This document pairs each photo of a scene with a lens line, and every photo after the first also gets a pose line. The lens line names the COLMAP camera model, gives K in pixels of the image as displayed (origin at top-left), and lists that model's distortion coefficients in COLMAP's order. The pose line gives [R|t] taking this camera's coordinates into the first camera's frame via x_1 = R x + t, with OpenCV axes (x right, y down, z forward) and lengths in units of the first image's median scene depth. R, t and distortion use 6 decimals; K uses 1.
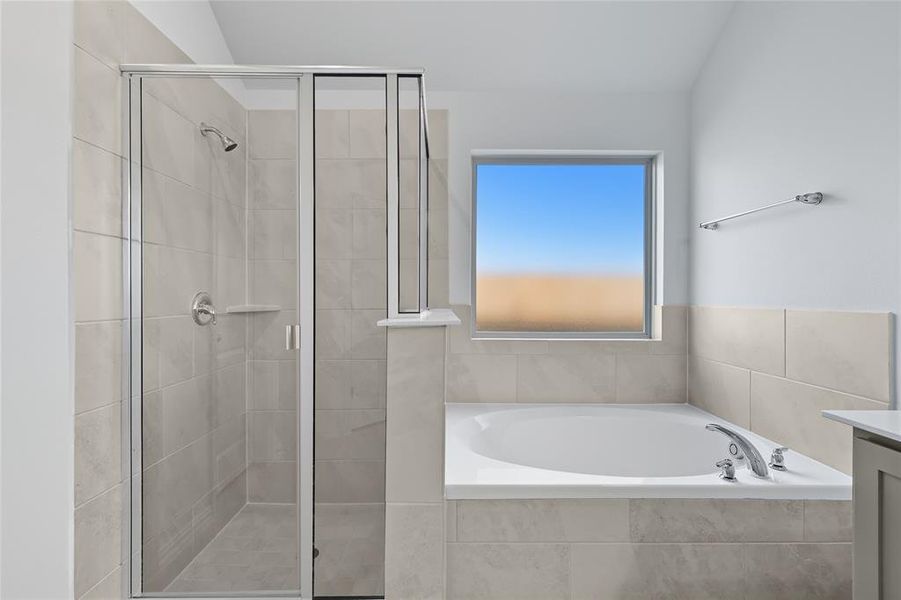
lens RADIAL K [[395.9, 0, 451.5], [0, 395.9, 296.8], [0, 0, 1]] dist [0.001685, 0.000158]
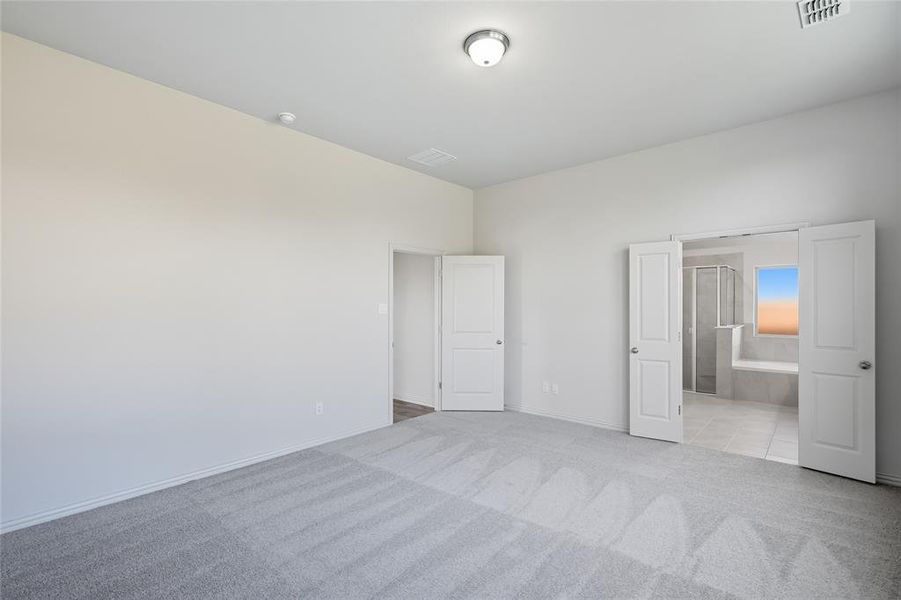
lens RADIAL K [[395.9, 0, 451.5], [0, 395.9, 296.8], [0, 0, 1]] dist [0.001685, 0.000158]
pose [[0.730059, 0.003139, -0.683377, 0.434941], [-0.010541, 0.999922, -0.006668, -0.136080], [0.683302, 0.012071, 0.730036, -2.652012]]
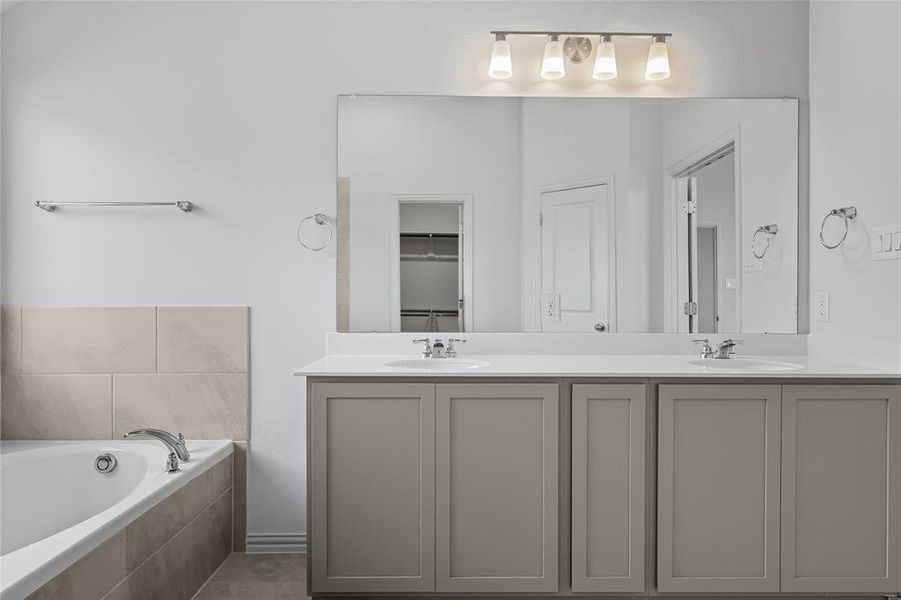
lens RADIAL K [[556.1, 0, 463.2], [0, 556.1, 299.3], [0, 0, 1]] dist [-0.001248, -0.001015]
pose [[-0.003737, -0.007972, 0.999961, -0.479120], [0.005428, 0.999953, 0.007993, 0.003824], [-0.999978, 0.005458, -0.003694, 0.163331]]
